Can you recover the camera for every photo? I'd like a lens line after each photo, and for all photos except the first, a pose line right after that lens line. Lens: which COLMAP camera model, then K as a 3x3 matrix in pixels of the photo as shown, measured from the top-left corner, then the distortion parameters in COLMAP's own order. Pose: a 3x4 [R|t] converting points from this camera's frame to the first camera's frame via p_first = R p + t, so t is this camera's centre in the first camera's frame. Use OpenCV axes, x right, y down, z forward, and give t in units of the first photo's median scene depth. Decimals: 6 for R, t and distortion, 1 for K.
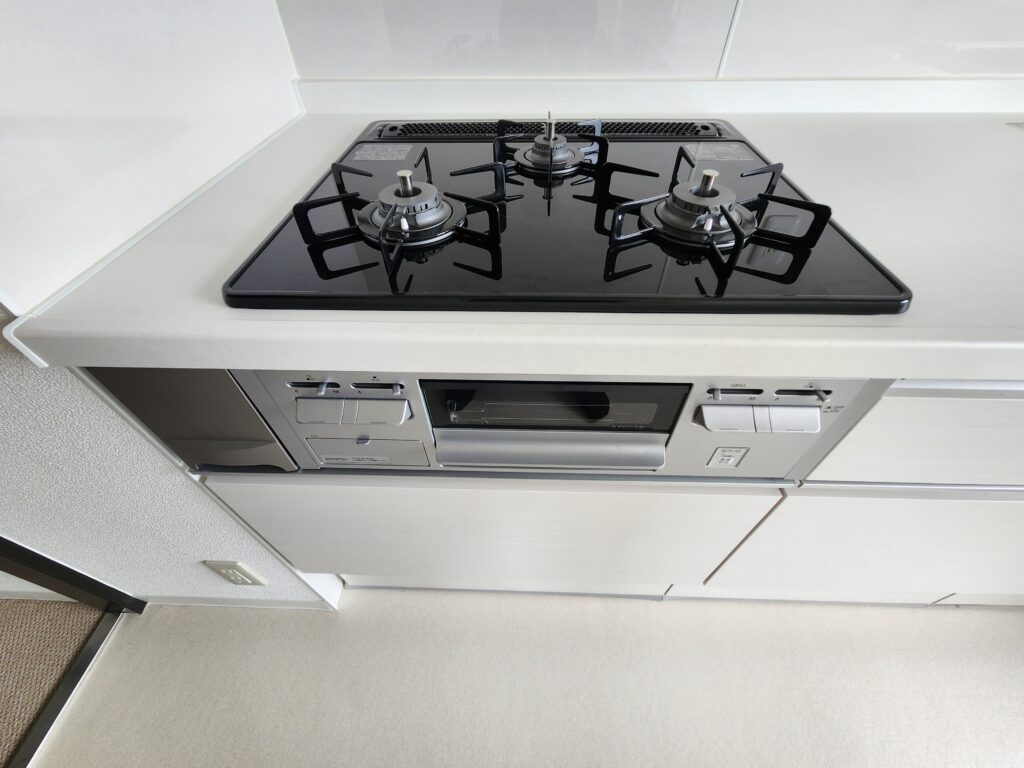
lens RADIAL K [[415.5, 0, 516.4], [0, 415.5, 379.3], [0, 0, 1]] dist [-0.000321, -0.000236]
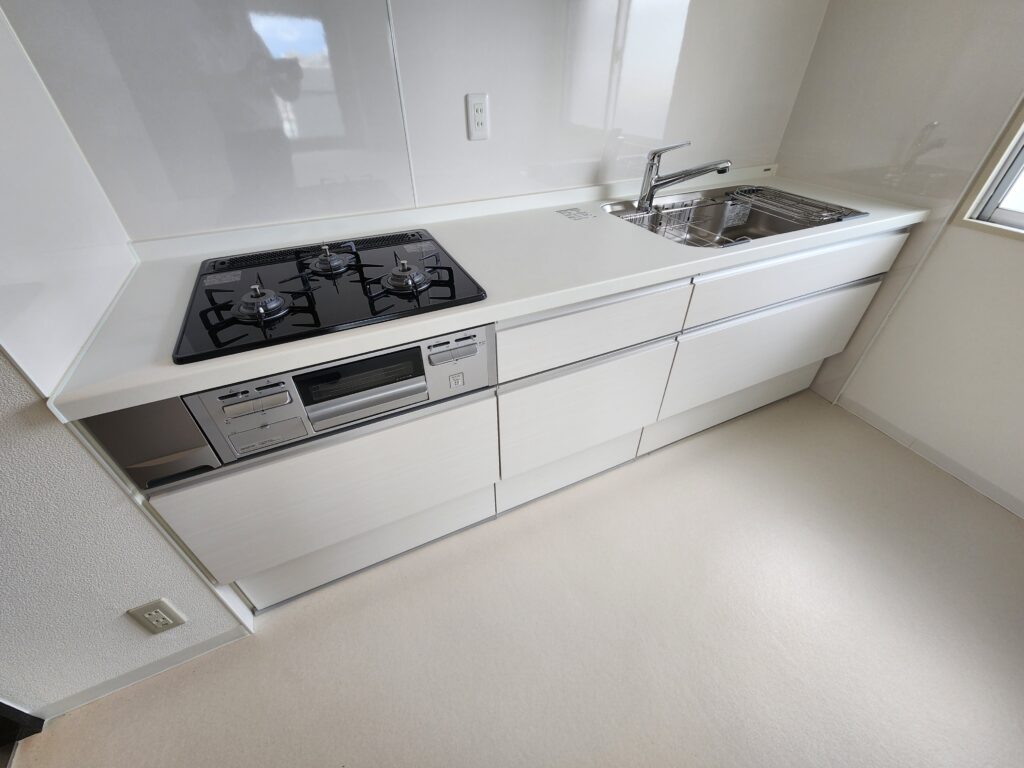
lens RADIAL K [[415.5, 0, 516.4], [0, 415.5, 379.3], [0, 0, 1]] dist [-0.000321, -0.000236]
pose [[0.887777, -0.271167, 0.371916, -0.012856], [0.327360, 0.940005, -0.096055, 0.478028], [-0.323556, 0.207025, 0.923283, -1.052132]]
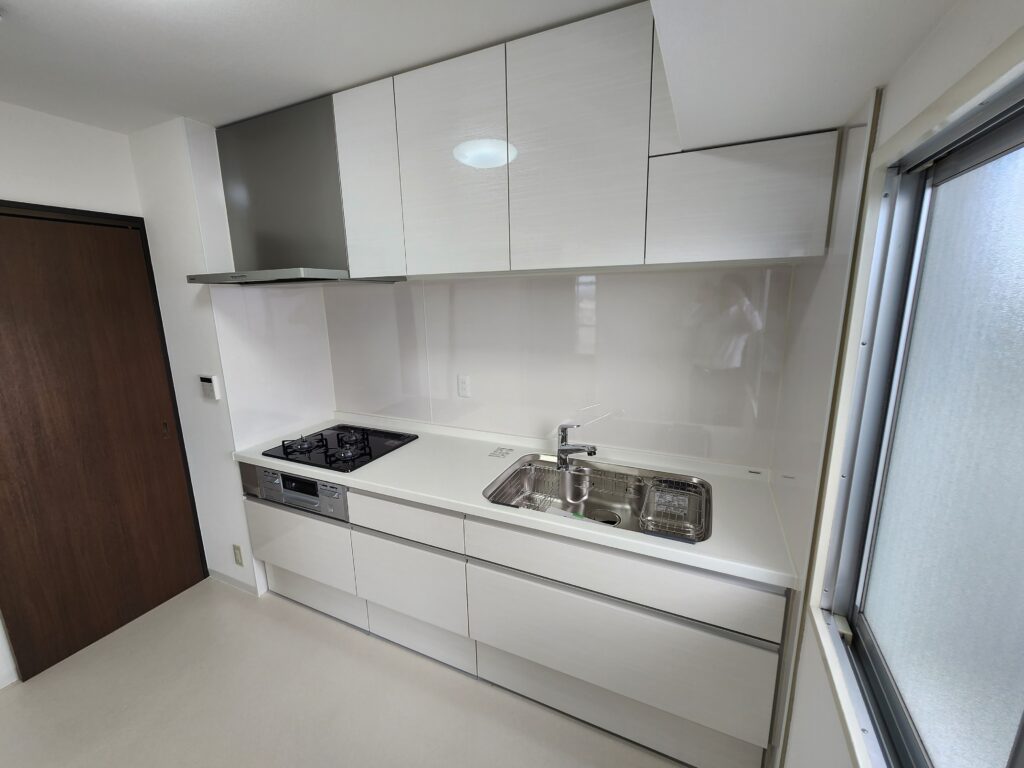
lens RADIAL K [[415.5, 0, 516.4], [0, 415.5, 379.3], [0, 0, 1]] dist [-0.000321, -0.000236]
pose [[0.921035, 0.069475, -0.383234, 3.620792], [-0.274293, 0.814266, -0.511600, 0.731232], [0.276511, 0.576320, 0.769024, -2.349909]]
